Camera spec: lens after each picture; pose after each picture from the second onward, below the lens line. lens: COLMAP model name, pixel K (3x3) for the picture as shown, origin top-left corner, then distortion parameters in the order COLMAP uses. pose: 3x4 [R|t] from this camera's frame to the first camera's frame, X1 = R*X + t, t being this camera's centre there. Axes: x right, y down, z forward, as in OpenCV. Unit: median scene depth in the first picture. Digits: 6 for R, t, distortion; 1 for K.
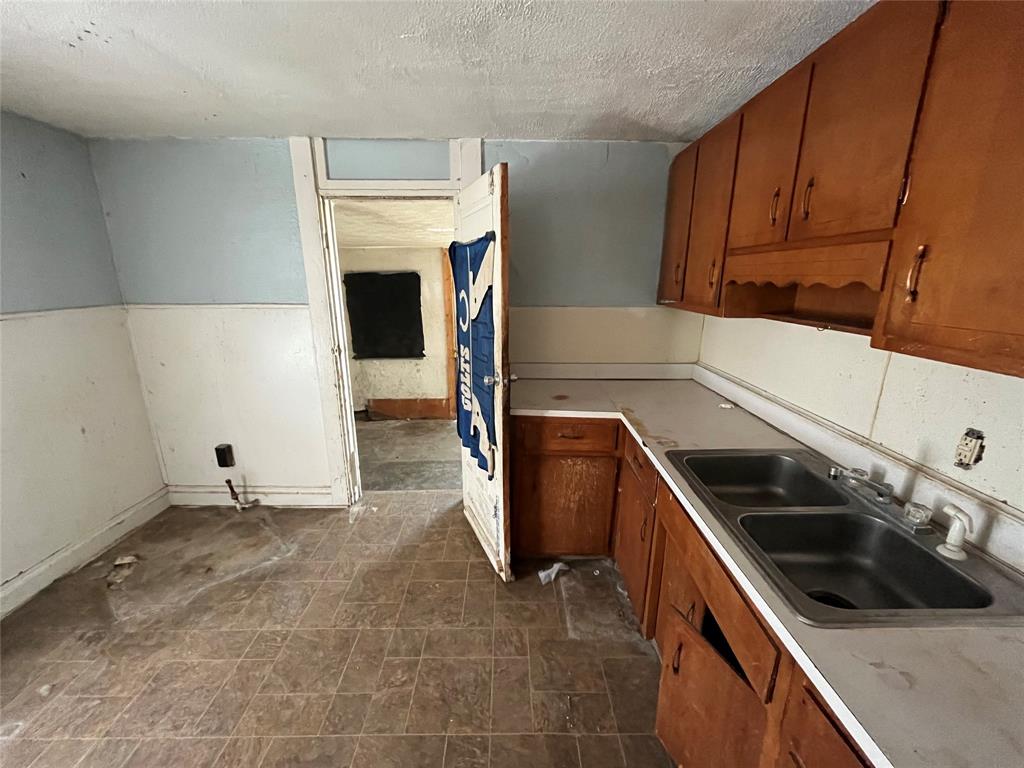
lens RADIAL K [[411.9, 0, 512.3], [0, 411.9, 386.0], [0, 0, 1]] dist [-0.002883, -0.000431]
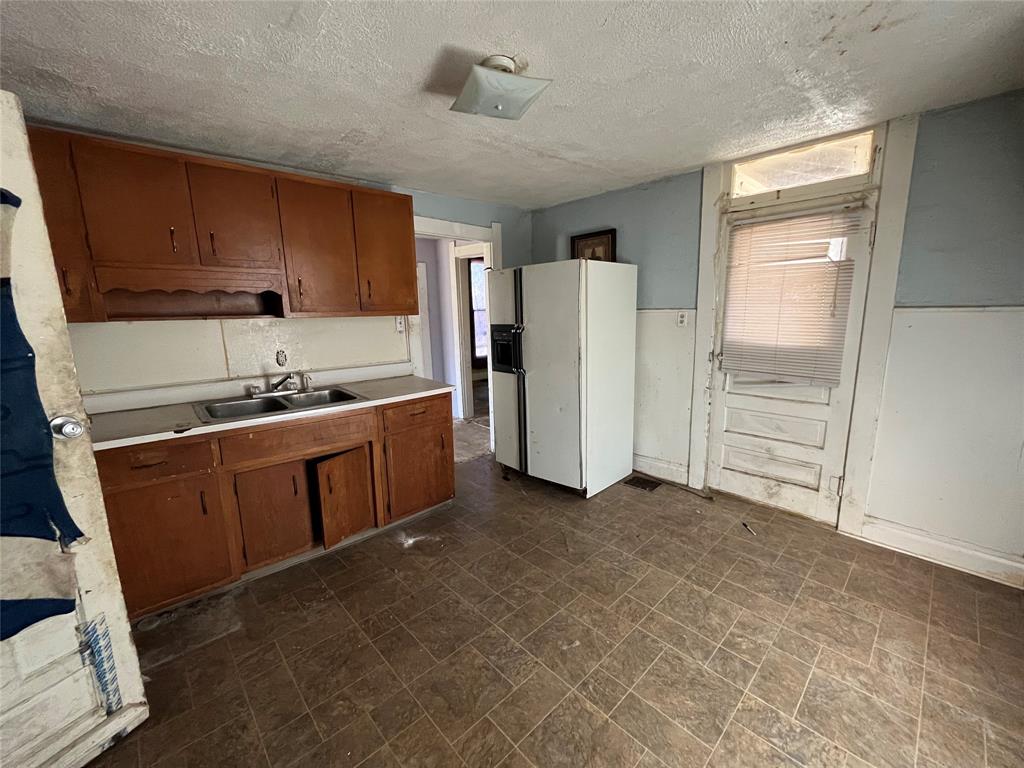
lens RADIAL K [[411.9, 0, 512.3], [0, 411.9, 382.8], [0, 0, 1]] dist [-0.002883, -0.000431]
pose [[-0.676260, -0.118905, 0.727004, -1.017548], [0.202337, 0.918950, 0.338512, -0.164659], [-0.708331, 0.376022, -0.597390, 0.926607]]
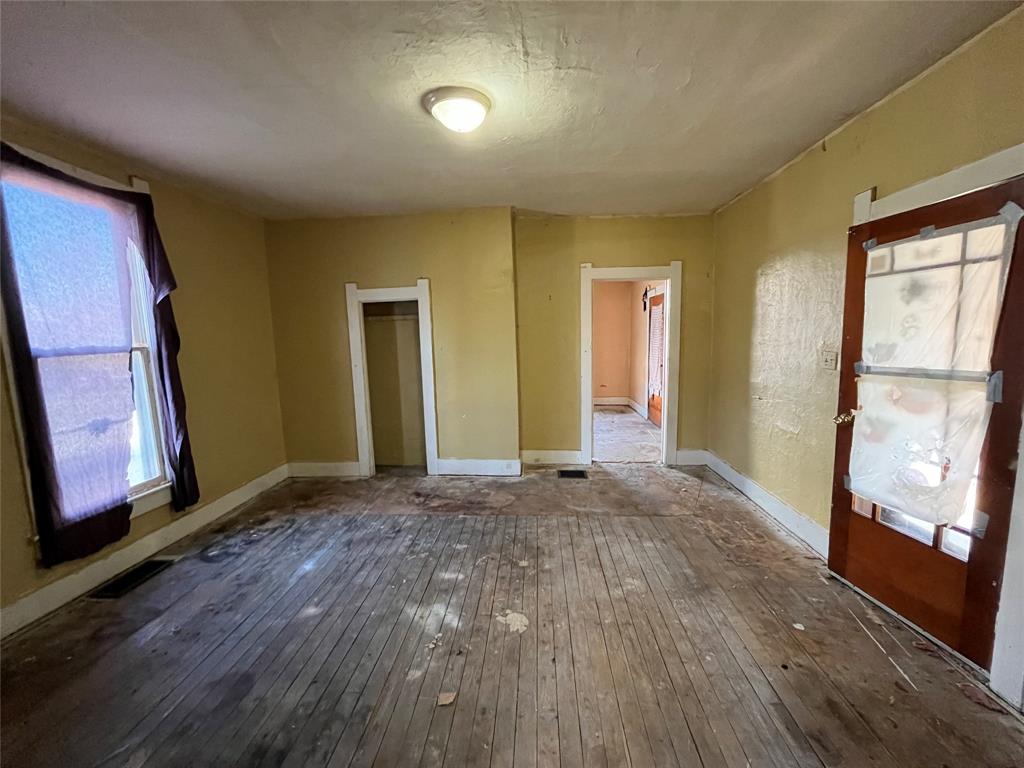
lens RADIAL K [[411.9, 0, 511.0], [0, 411.9, 385.3], [0, 0, 1]] dist [-0.002883, -0.000431]
pose [[-0.997618, 0.007841, 0.068534, 1.322930], [0.032519, 0.929653, 0.366998, 0.264957], [-0.060835, 0.368353, -0.927694, -0.829526]]
